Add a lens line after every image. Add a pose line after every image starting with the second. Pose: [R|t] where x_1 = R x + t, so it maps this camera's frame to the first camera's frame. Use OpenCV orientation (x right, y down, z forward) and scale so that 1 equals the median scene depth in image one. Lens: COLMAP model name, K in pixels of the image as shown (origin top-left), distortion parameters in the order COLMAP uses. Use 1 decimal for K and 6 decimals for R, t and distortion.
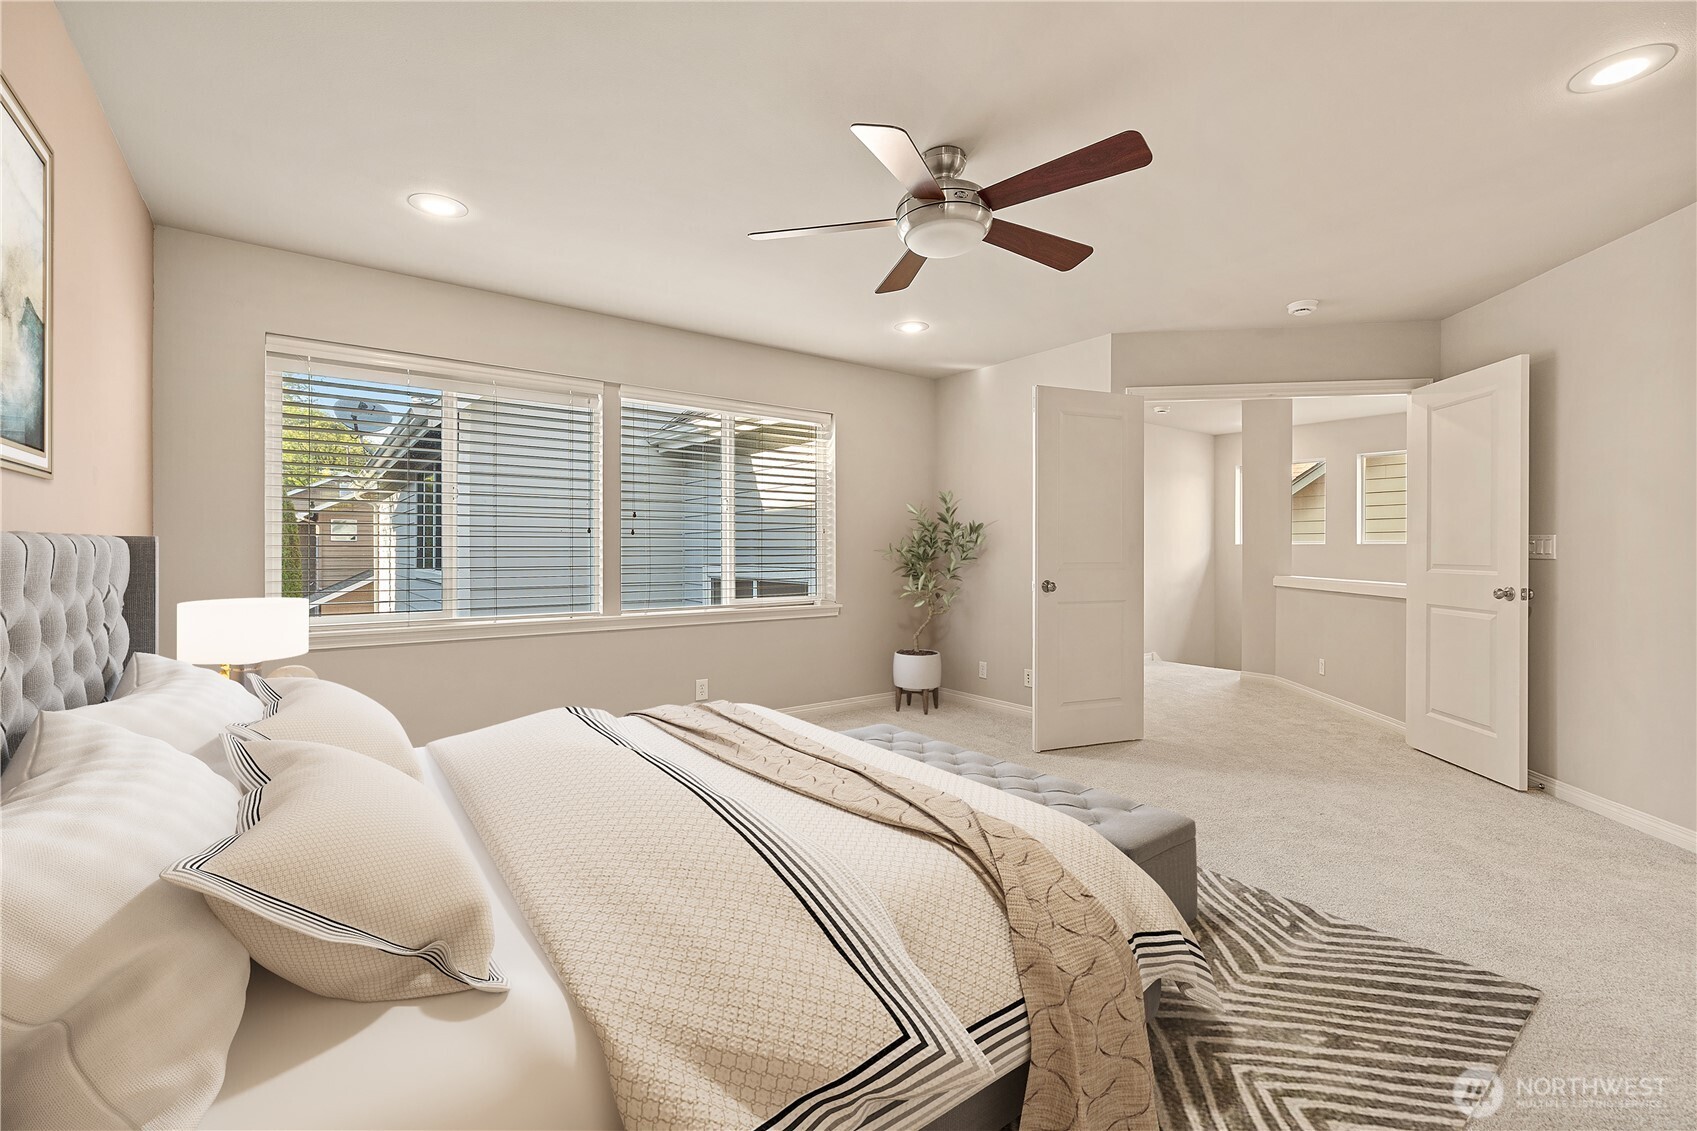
lens RADIAL K [[711.0, 0, 853.4], [0, 711.0, 551.7], [0, 0, 1]] dist [-0.000162, 0.001501]
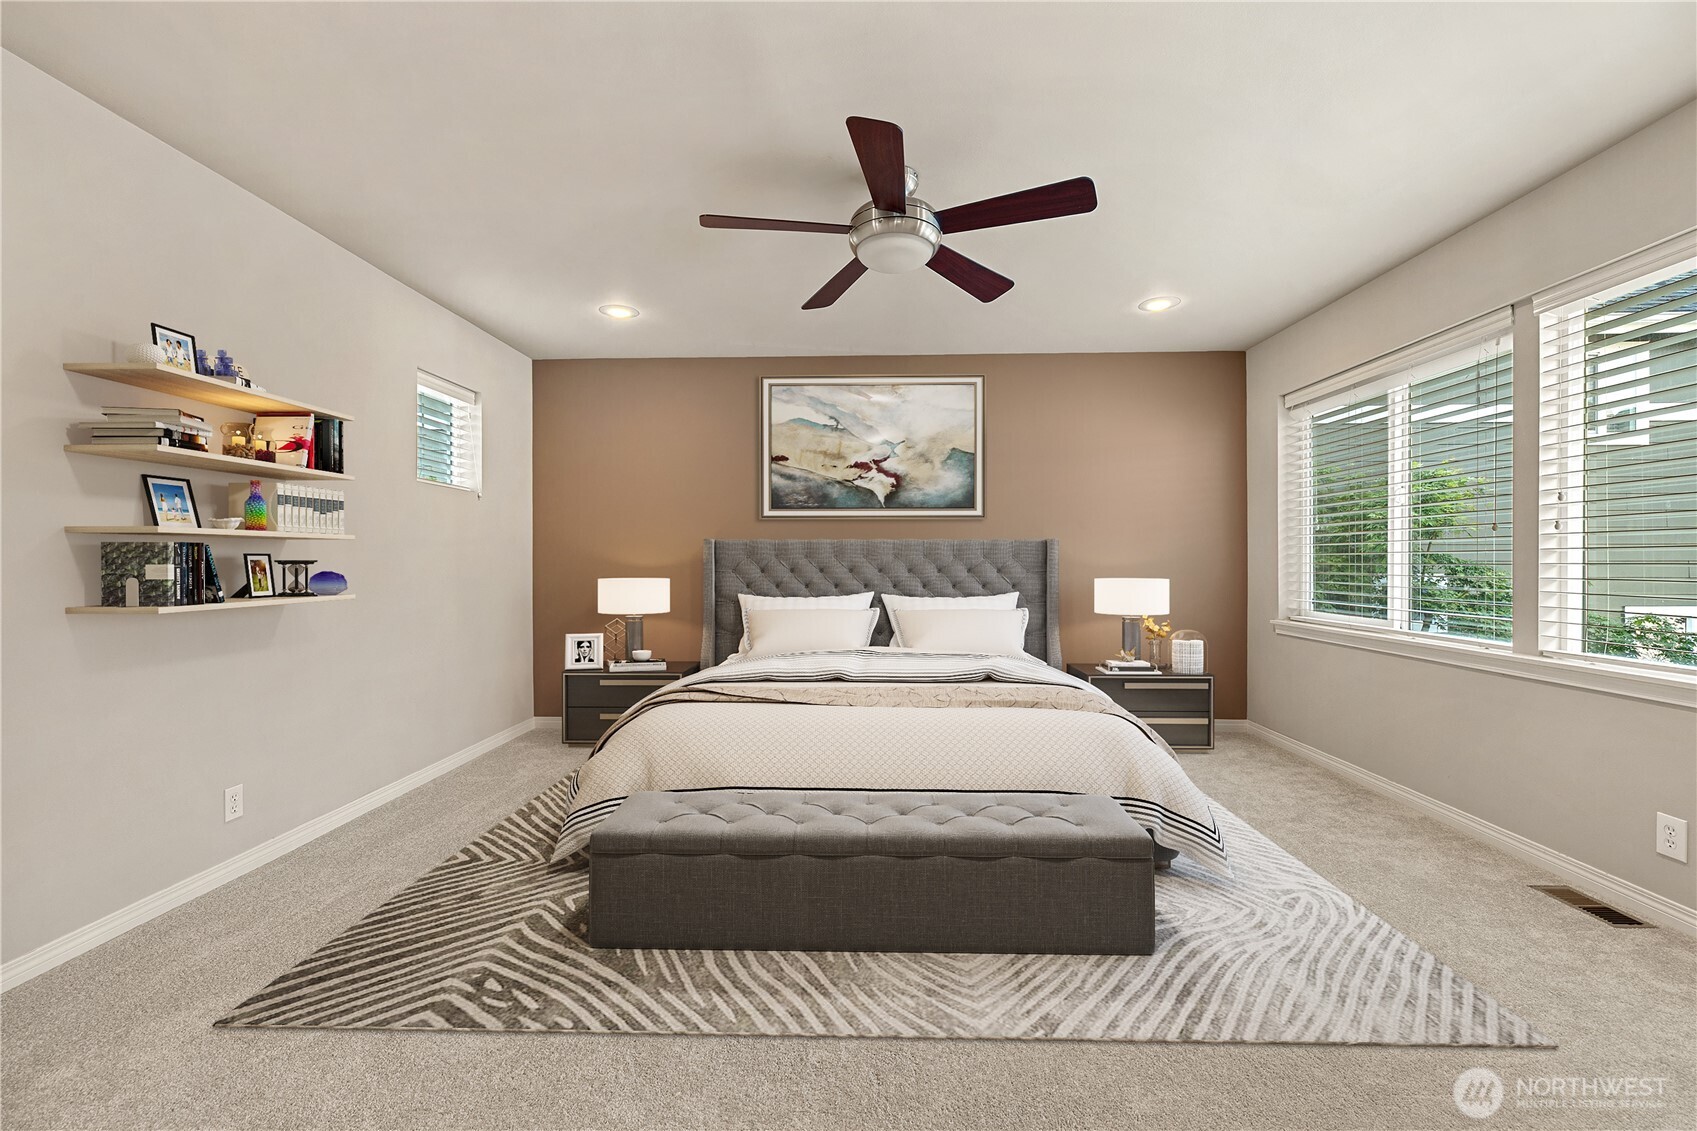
lens RADIAL K [[711.0, 0, 851.4], [0, 711.0, 561.9], [0, 0, 1]] dist [-0.000162, 0.001501]
pose [[-0.607703, 0.000822, -0.794164, 1.182527], [-0.009161, 0.999926, 0.008046, 0.032084], [0.794112, 0.012165, -0.607650, 2.146691]]
